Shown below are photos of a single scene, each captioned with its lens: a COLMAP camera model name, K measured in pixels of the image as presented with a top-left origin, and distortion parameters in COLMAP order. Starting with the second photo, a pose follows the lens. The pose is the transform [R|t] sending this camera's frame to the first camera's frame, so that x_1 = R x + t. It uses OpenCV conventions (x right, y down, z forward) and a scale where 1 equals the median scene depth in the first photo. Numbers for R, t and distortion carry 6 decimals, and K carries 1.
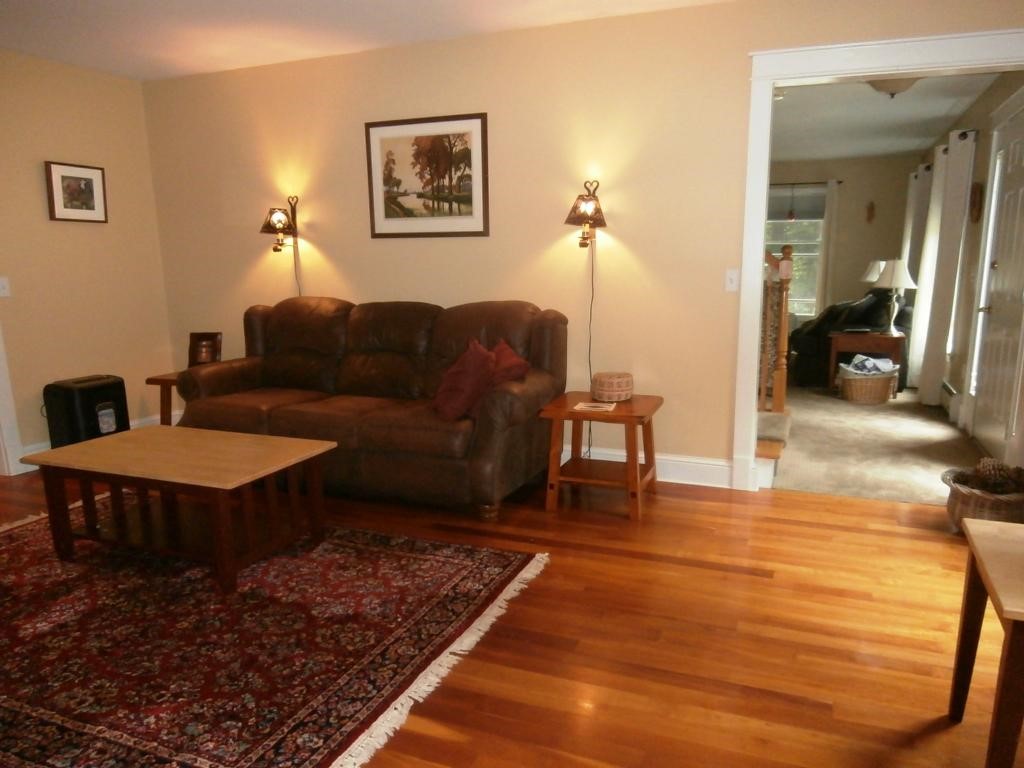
lens RADIAL K [[767.7, 0, 511.2], [0, 767.7, 388.9], [0, 0, 1]] dist [0.005242, -0.006386]
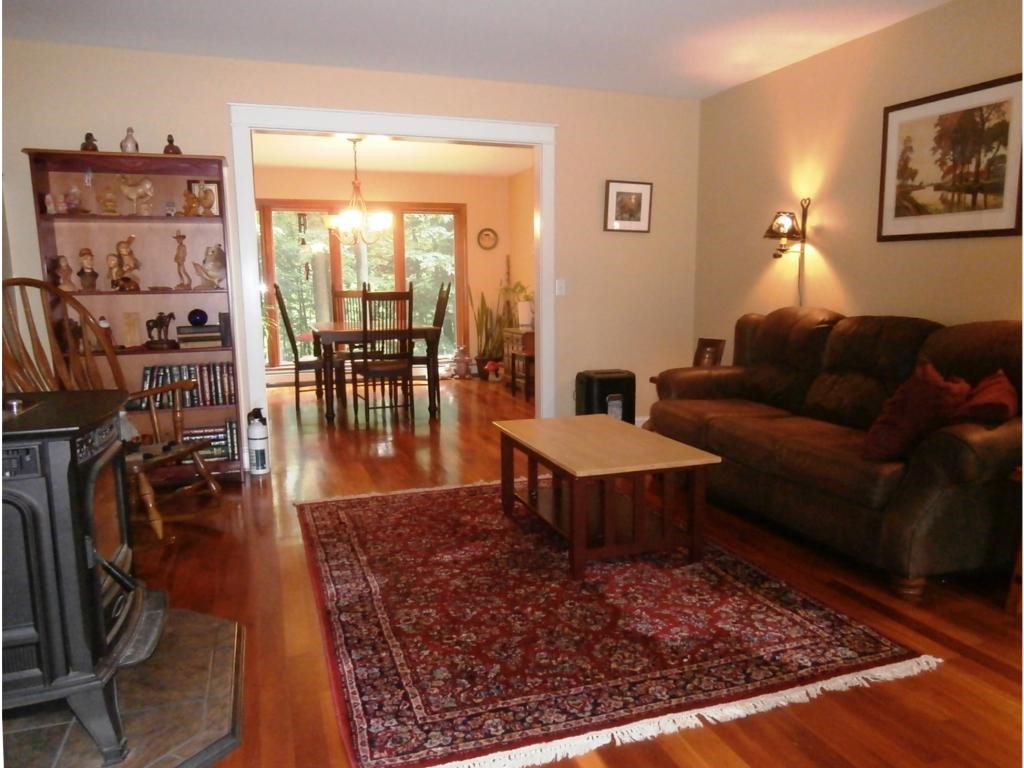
lens RADIAL K [[779.0, 0, 511.1], [0, 779.0, 390.1], [0, 0, 1]] dist [-0.007405, -0.001727]
pose [[0.681133, 0.120654, -0.722150, 0.268430], [-0.141108, 0.989470, 0.032224, -0.004605], [0.718433, 0.079953, 0.690985, 0.179865]]
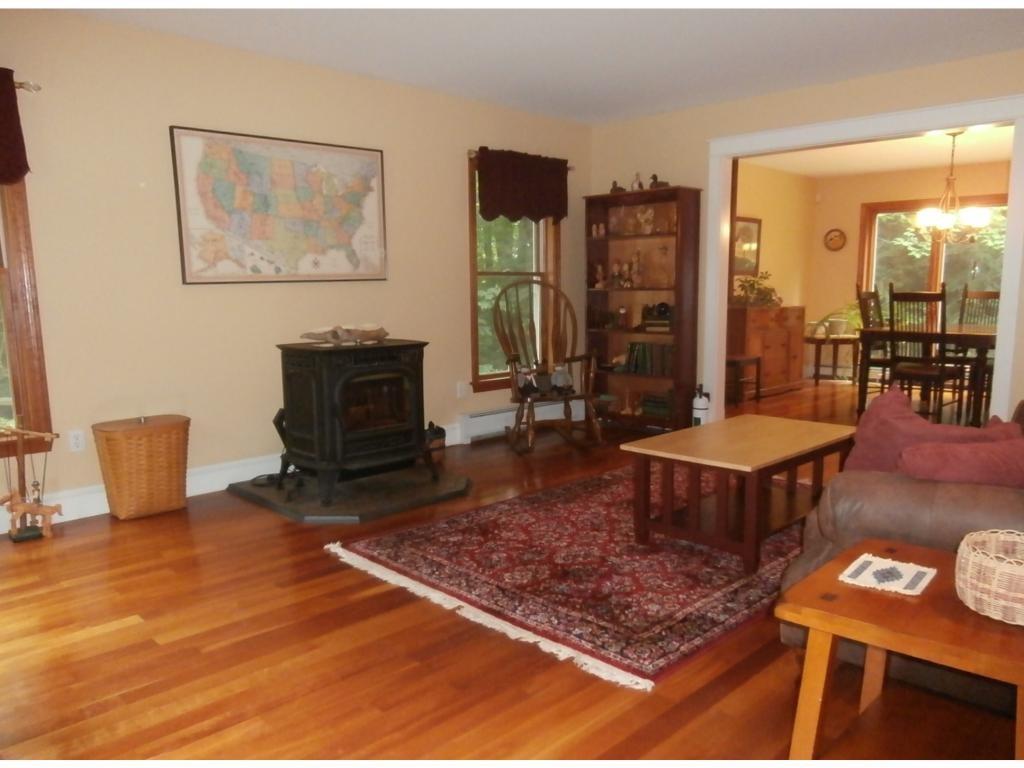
lens RADIAL K [[731.8, 0, 511.4], [0, 731.8, 392.0], [0, 0, 1]] dist [-0.009342, -0.011977]
pose [[-0.363802, 0.159076, -0.917792, 0.632661], [-0.155703, 0.961061, 0.228295, -0.164087], [0.918371, 0.225957, -0.324868, 1.025618]]
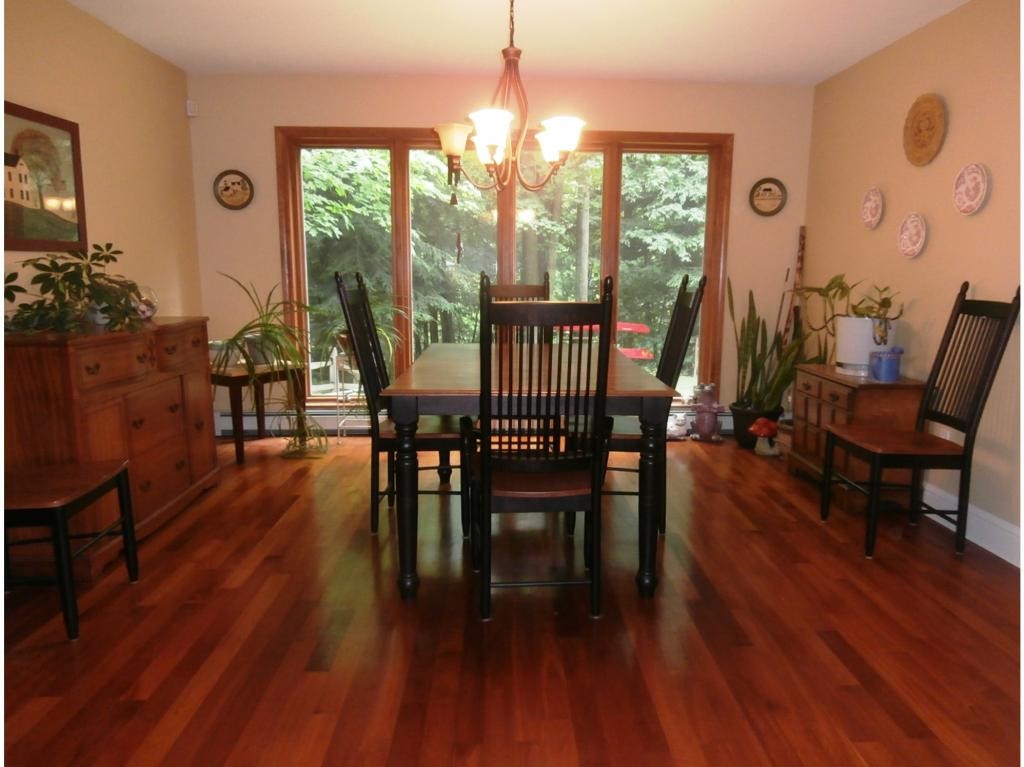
lens RADIAL K [[731.8, 0, 500.0], [0, 731.8, 402.5], [0, 0, 1]] dist [-0.009342, -0.011977]
pose [[0.422548, 0.196285, -0.884831, -0.809318], [-0.180587, 0.974926, 0.130032, -0.139211], [0.888167, 0.104844, 0.447400, 0.976540]]
